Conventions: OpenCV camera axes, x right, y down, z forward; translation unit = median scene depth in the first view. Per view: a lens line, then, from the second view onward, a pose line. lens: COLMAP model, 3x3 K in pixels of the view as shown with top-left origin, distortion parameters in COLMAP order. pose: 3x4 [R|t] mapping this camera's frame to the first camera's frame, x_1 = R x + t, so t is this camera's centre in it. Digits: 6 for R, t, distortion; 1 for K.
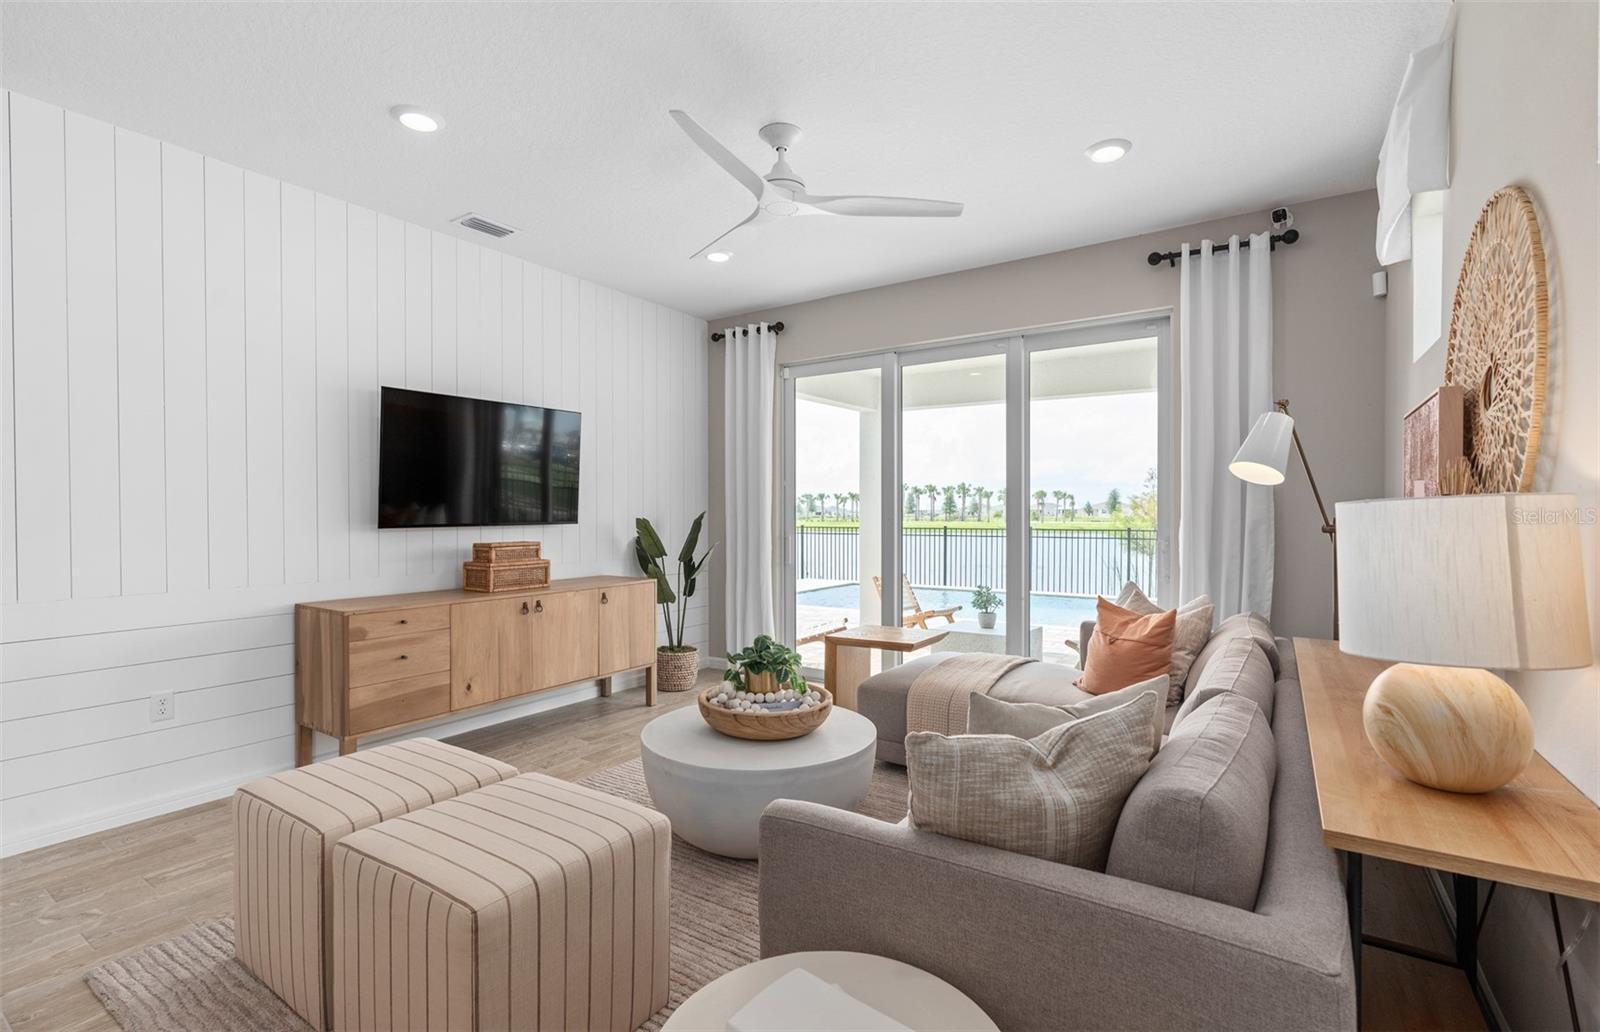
lens RADIAL K [[706.2, 0, 800.0], [0, 706.2, 516.0], [0, 0, 1]] dist [0.000949, 0.000058]
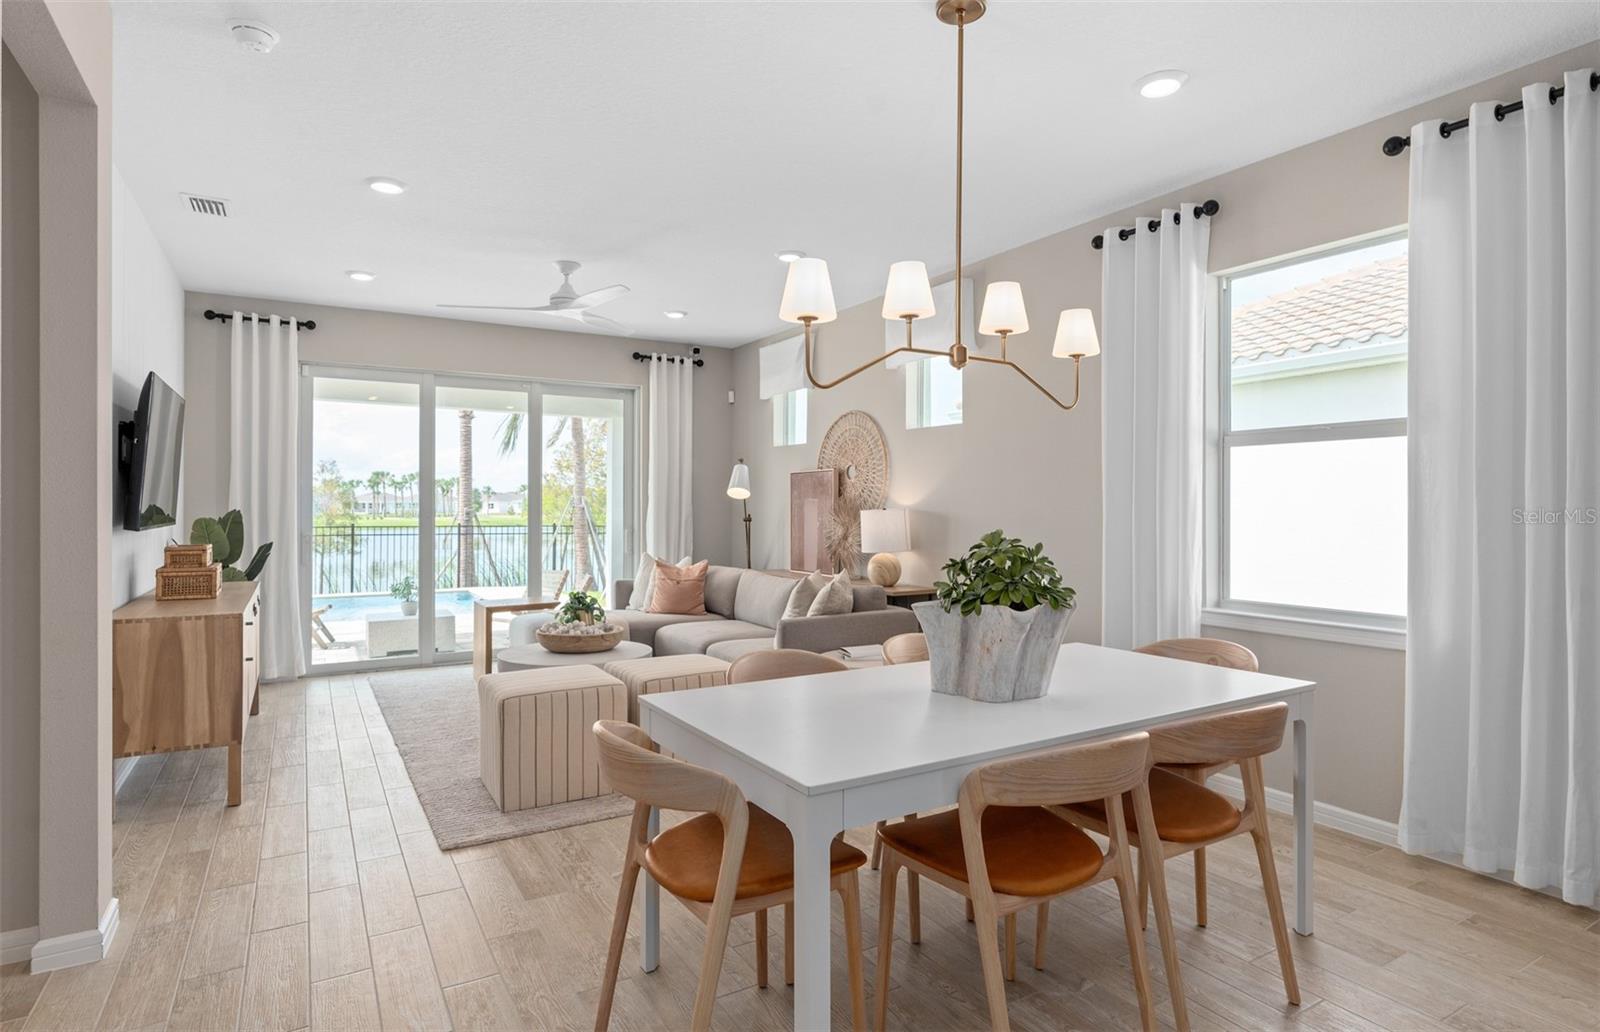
lens RADIAL K [[837.5, 0, 800.0], [0, 837.5, 516.0], [0, 0, 1]] dist [0.001617, -0.000053]
pose [[0.437248, -0.009531, 0.899291, -0.836418], [0.003776, 0.999954, 0.008762, -0.008389], [-0.899333, -0.000435, 0.437264, -0.141328]]
